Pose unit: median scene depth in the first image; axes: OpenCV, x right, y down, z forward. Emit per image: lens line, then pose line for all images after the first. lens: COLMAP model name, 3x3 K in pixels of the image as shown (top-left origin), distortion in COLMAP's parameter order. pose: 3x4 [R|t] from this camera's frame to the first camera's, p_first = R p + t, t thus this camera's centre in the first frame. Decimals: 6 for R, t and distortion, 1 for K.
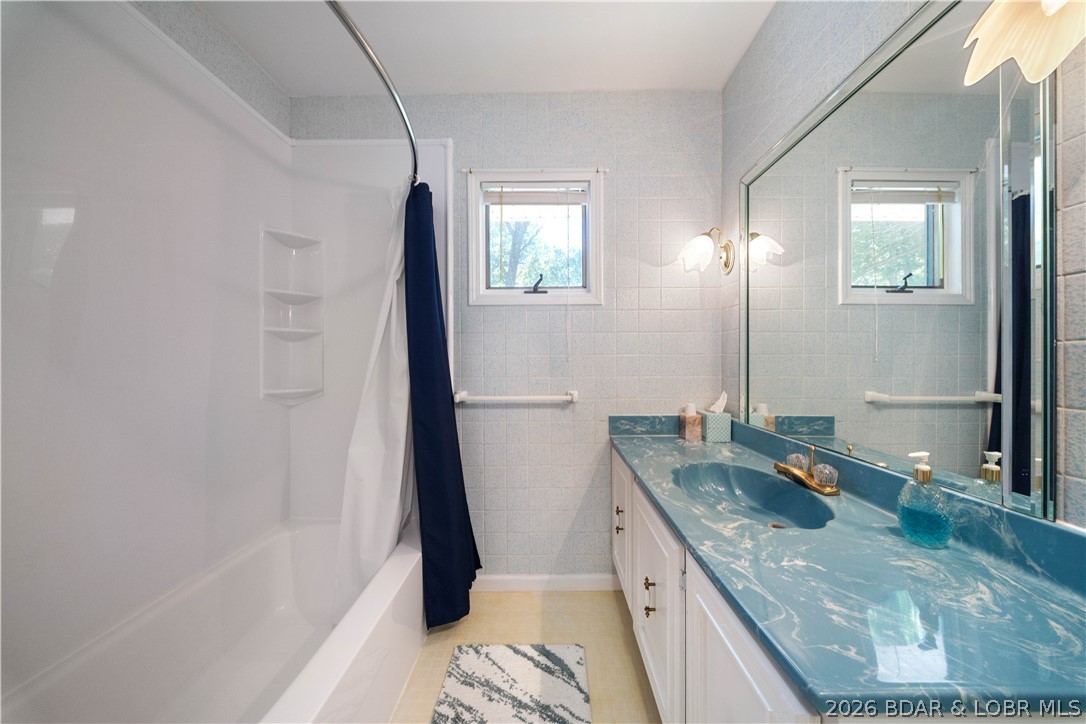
lens RADIAL K [[323.6, 0, 546.0], [0, 323.6, 359.8], [0, 0, 1]] dist [-0.001141, -0.000048]
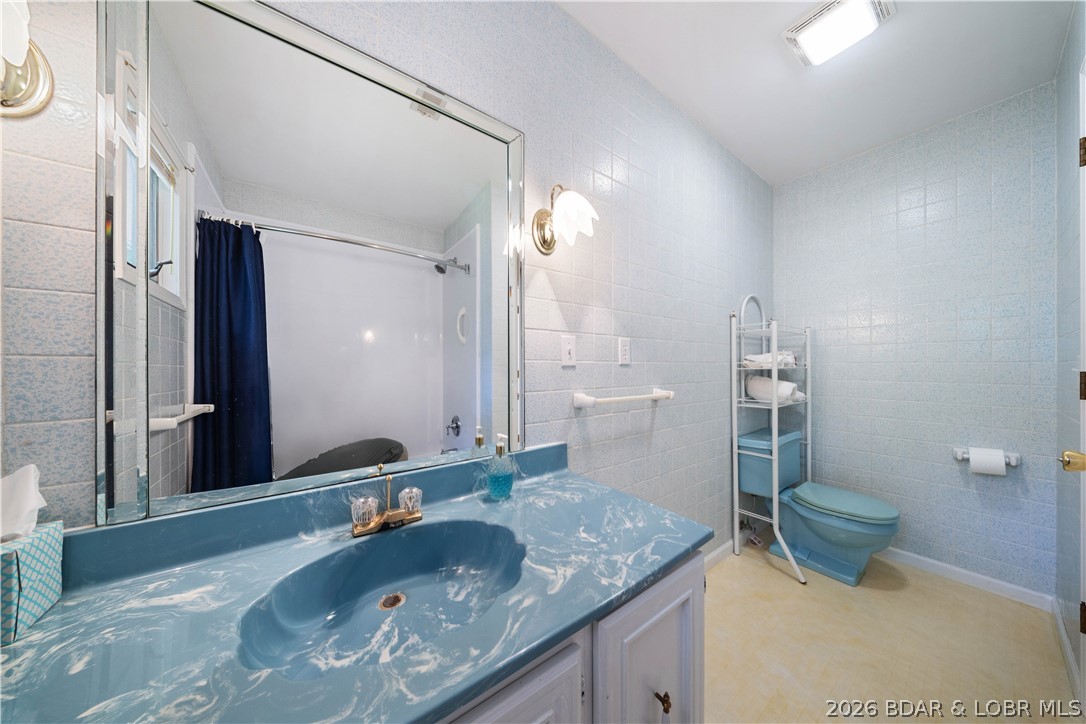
lens RADIAL K [[323.6, 0, 543.9], [0, 323.6, 367.1], [0, 0, 1]] dist [-0.001141, -0.000048]
pose [[-0.598651, 0.005975, 0.800988, -0.099214], [0.004511, 0.999981, -0.004089, -0.004080], [-0.800997, 0.001165, -0.598667, 1.681799]]
